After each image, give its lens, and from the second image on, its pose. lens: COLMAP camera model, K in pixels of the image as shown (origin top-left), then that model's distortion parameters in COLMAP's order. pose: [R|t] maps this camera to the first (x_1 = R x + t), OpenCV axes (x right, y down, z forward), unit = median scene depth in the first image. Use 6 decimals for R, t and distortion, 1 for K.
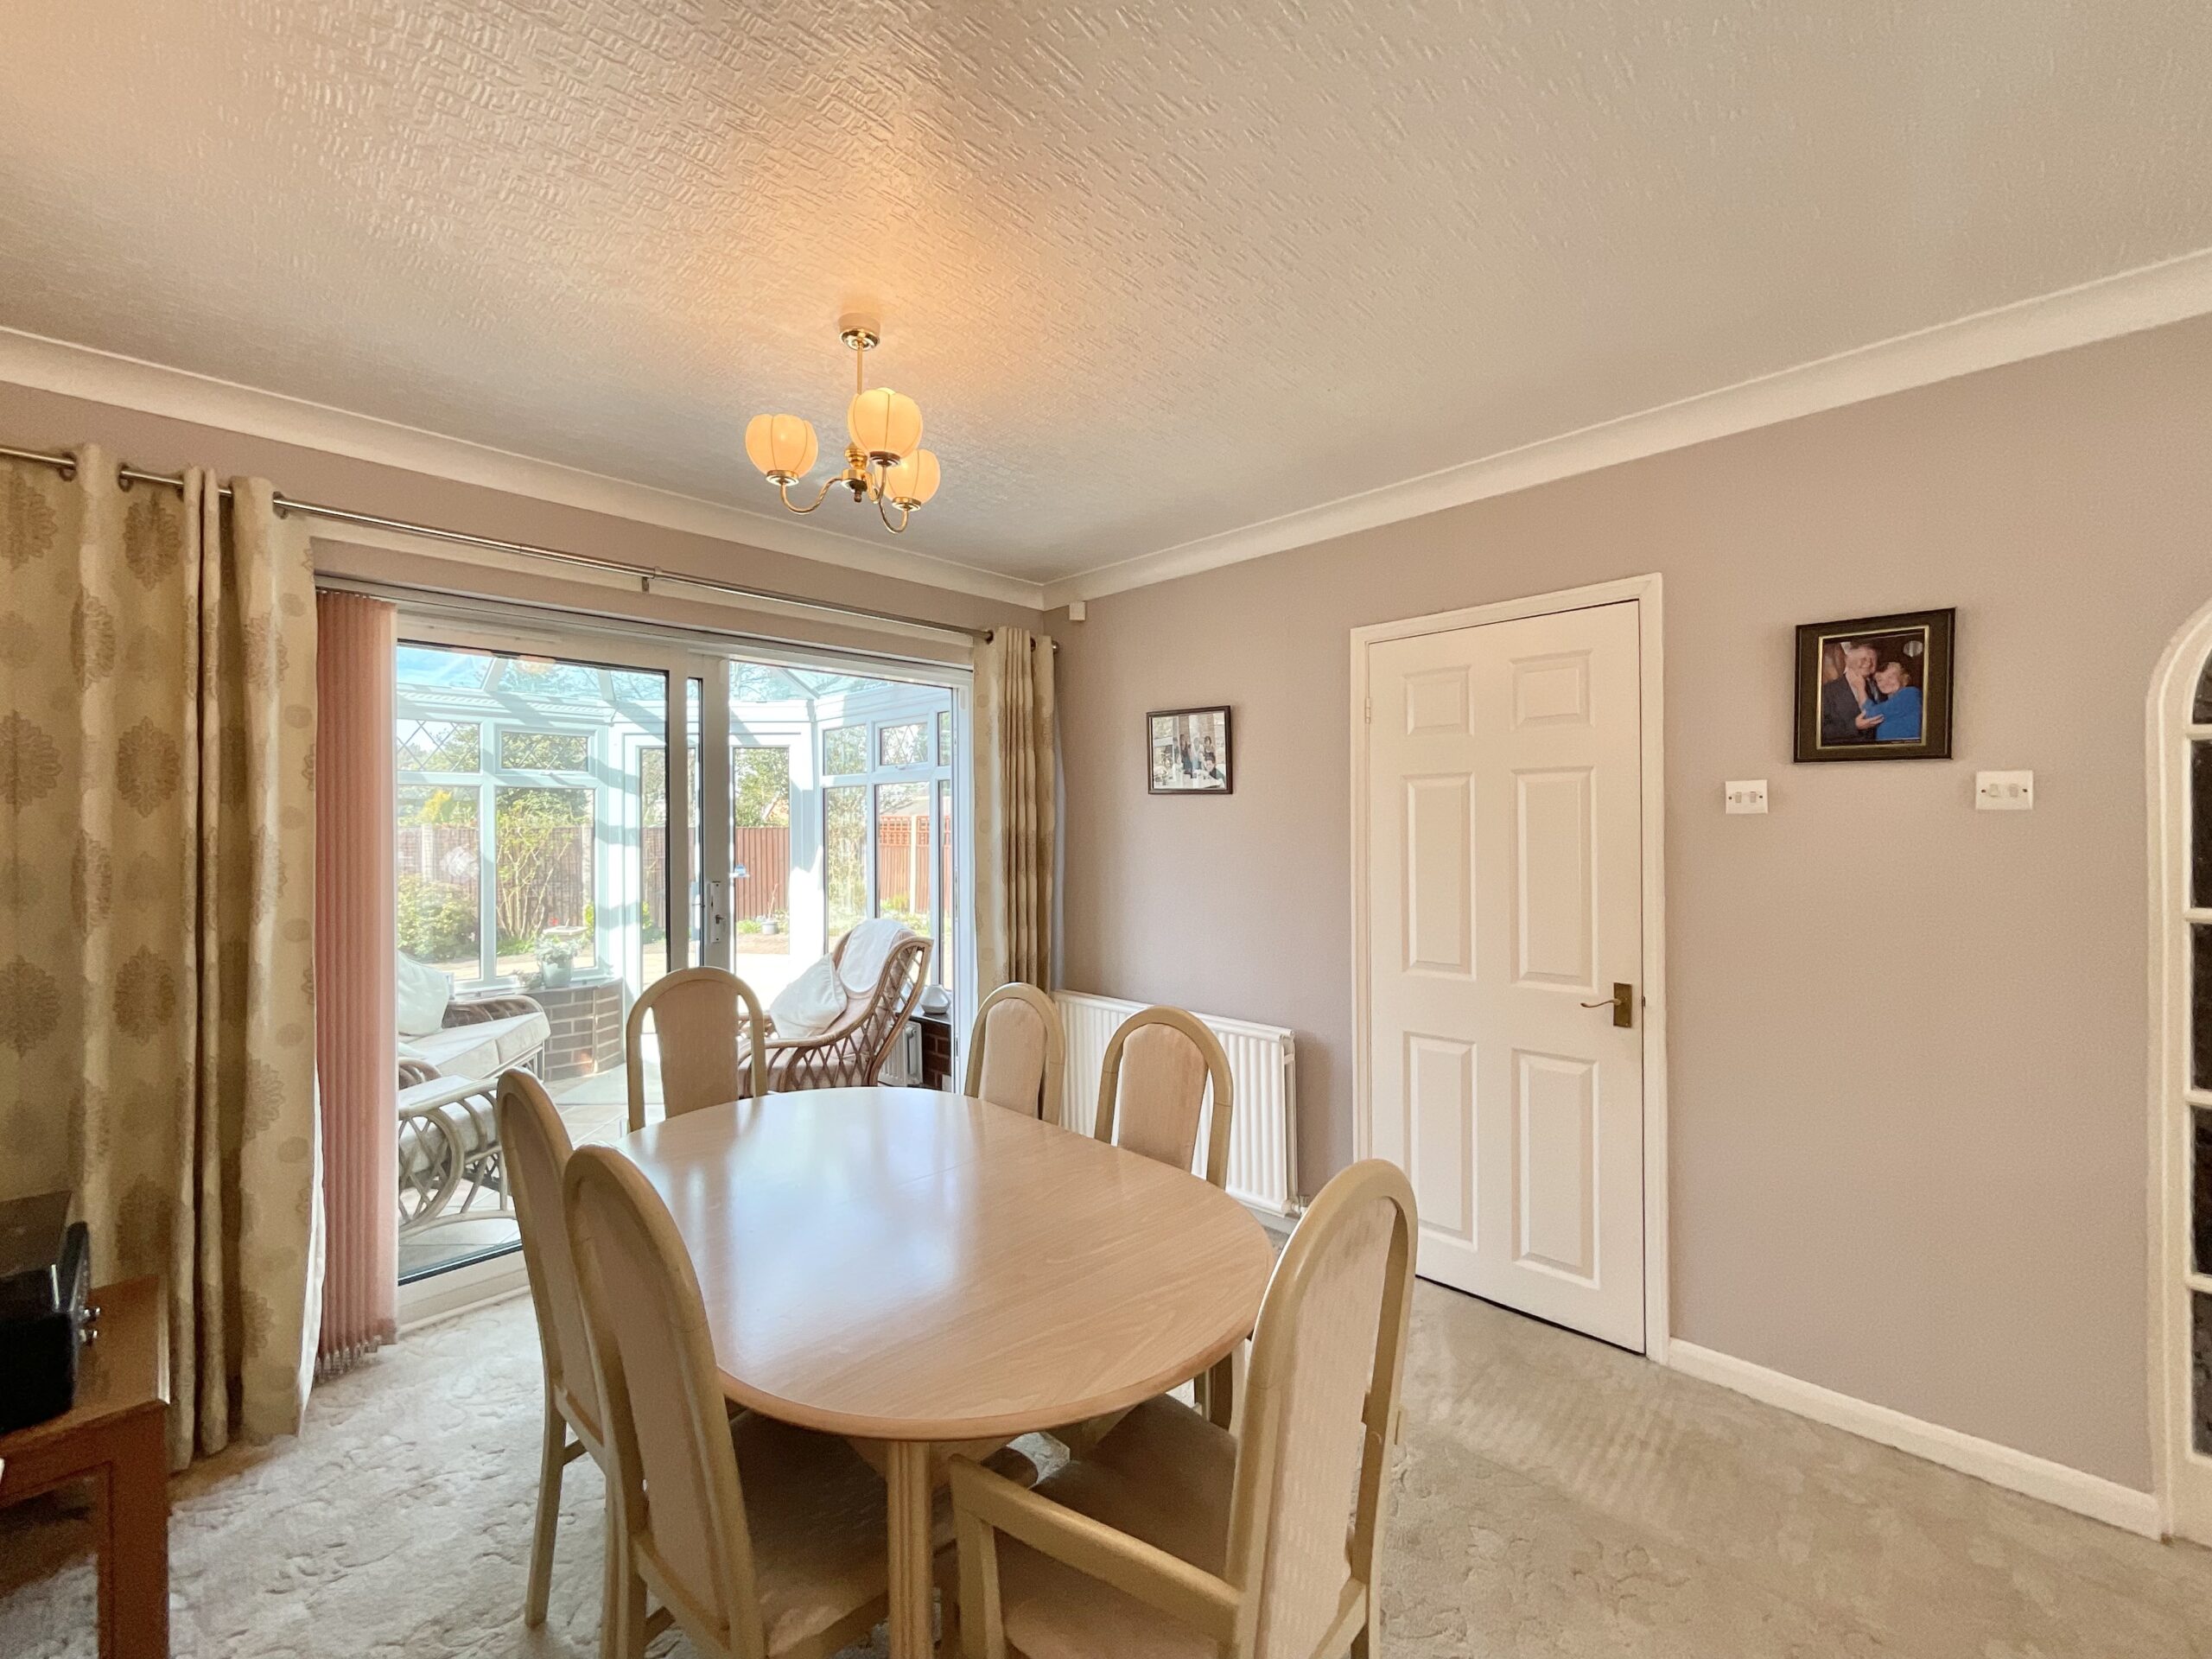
lens RADIAL K [[897.8, 0, 1101.5], [0, 897.8, 831.6], [0, 0, 1]] dist [-0.014549, 0.000052]
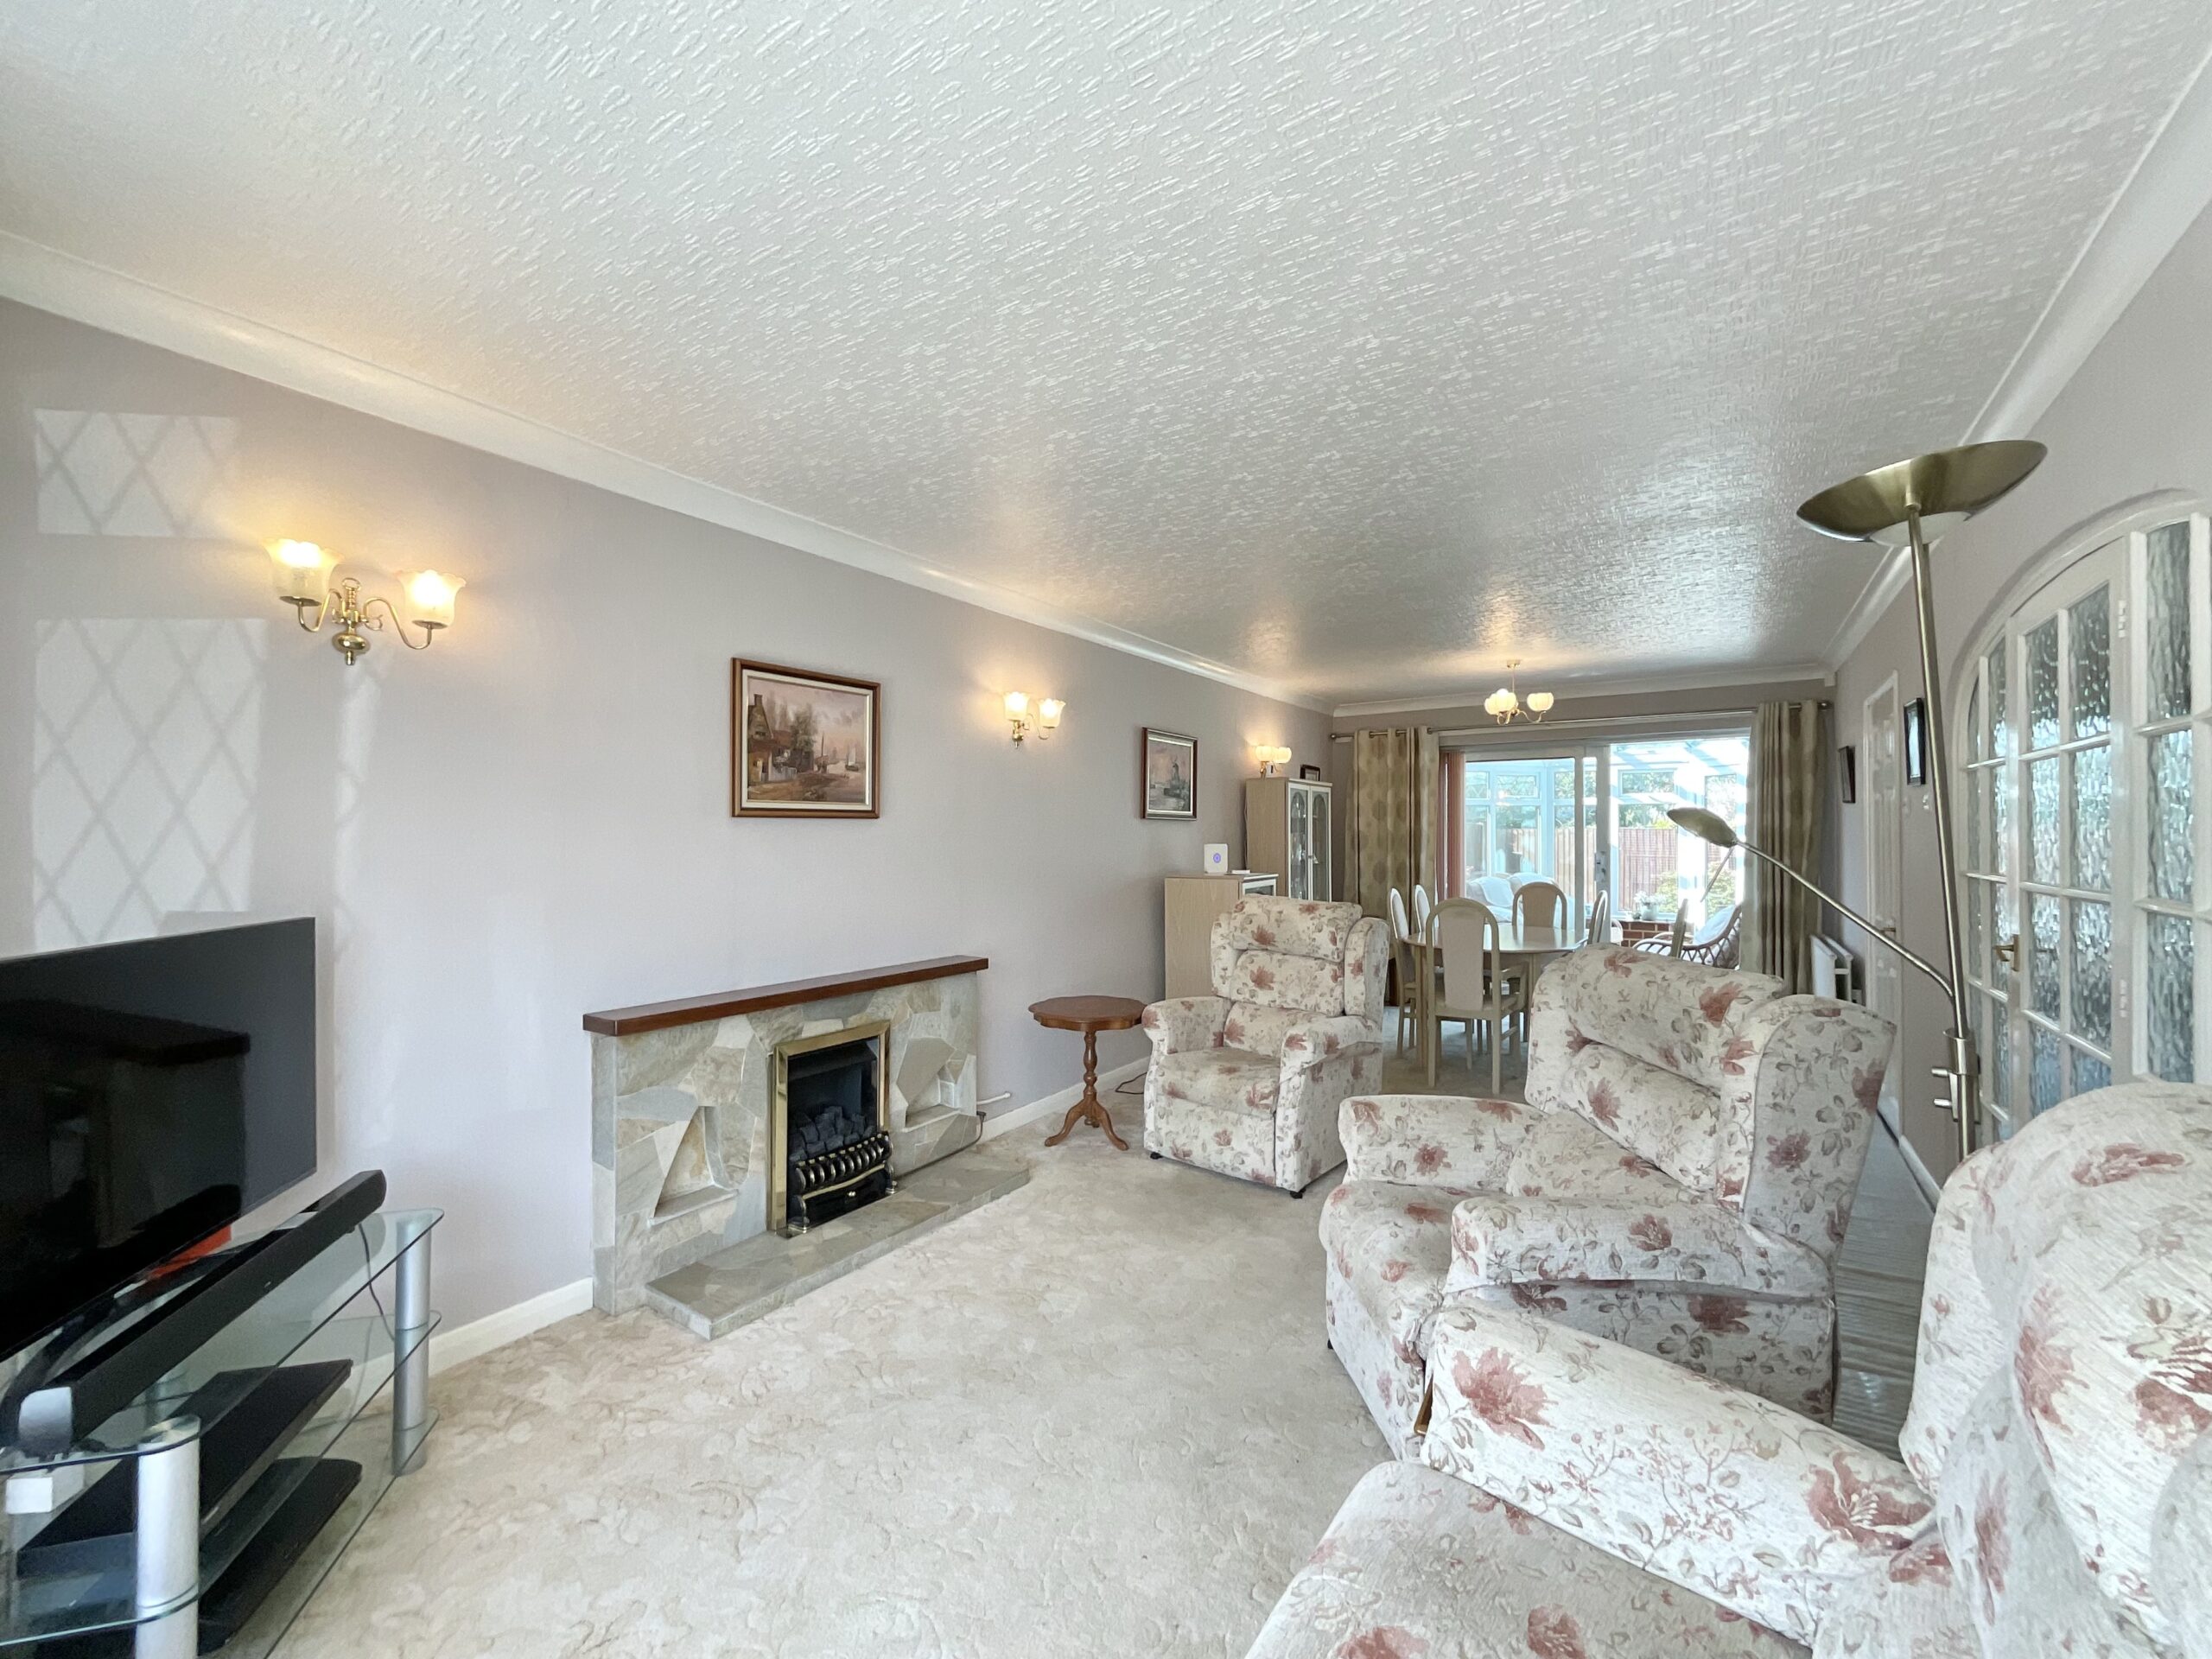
lens RADIAL K [[898.2, 0, 1101.9], [0, 898.2, 826.6], [0, 0, 1]] dist [-0.007158, 0.000111]
pose [[0.168326, -0.003939, -0.985724, 1.737491], [-0.003422, 0.999984, -0.004580, 0.010571], [0.985725, 0.004144, 0.168310, -0.620629]]
